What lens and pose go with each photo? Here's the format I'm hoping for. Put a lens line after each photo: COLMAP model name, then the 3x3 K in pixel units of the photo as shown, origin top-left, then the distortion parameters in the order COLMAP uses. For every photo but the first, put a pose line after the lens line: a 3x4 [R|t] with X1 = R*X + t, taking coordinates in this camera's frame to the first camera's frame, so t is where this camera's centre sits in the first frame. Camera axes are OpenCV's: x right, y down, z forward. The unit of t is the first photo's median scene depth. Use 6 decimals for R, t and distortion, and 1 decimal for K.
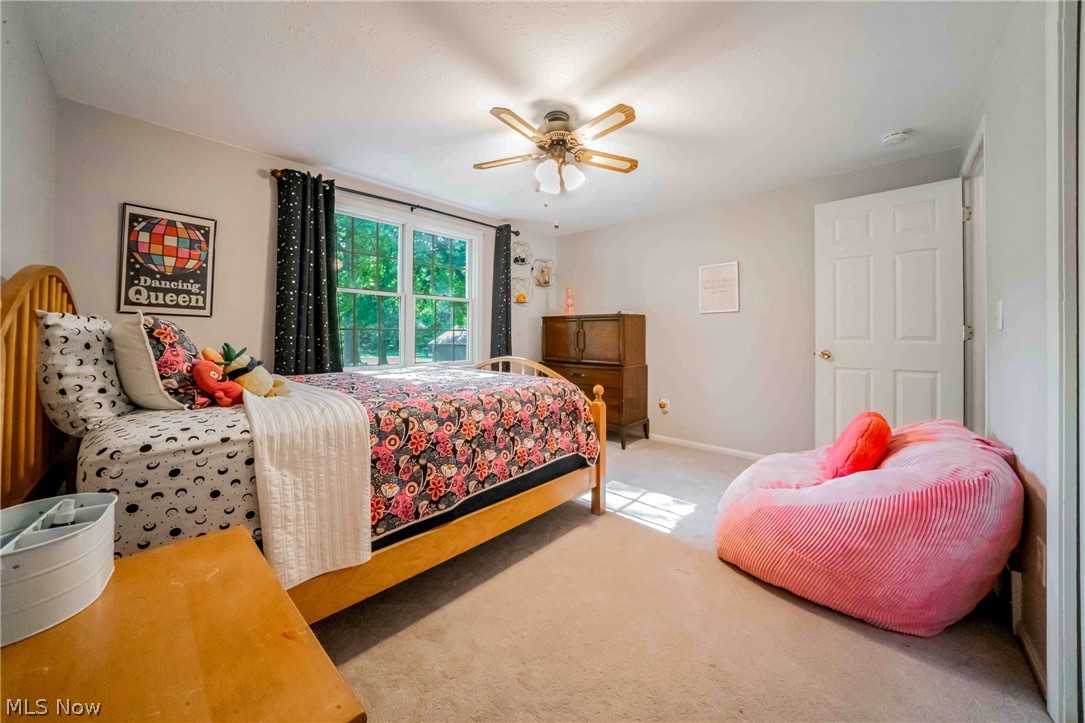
lens RADIAL K [[374.4, 0, 530.4], [0, 374.4, 330.3], [0, 0, 1]] dist [-0.006633, -0.000182]
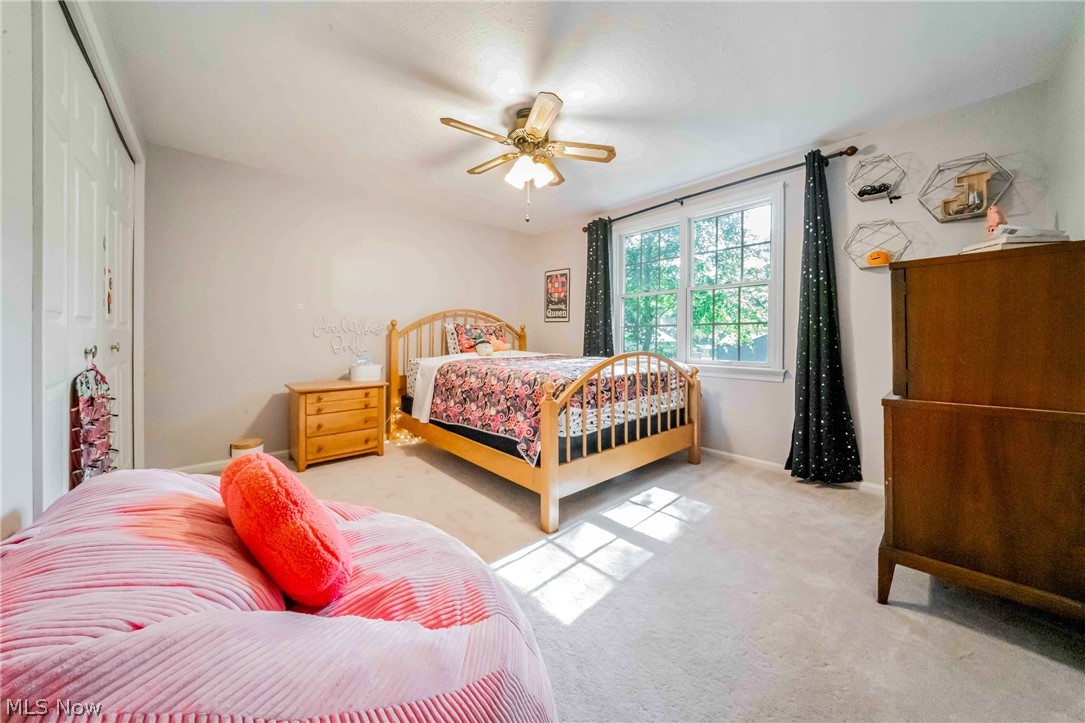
lens RADIAL K [[374.4, 0, 541.6], [0, 374.4, 335.3], [0, 0, 1]] dist [-0.006633, -0.000182]
pose [[-0.050762, -0.010127, -0.998659, 1.078913], [0.007341, 0.999918, -0.010513, 0.052775], [0.998684, -0.007865, -0.050683, 1.065202]]
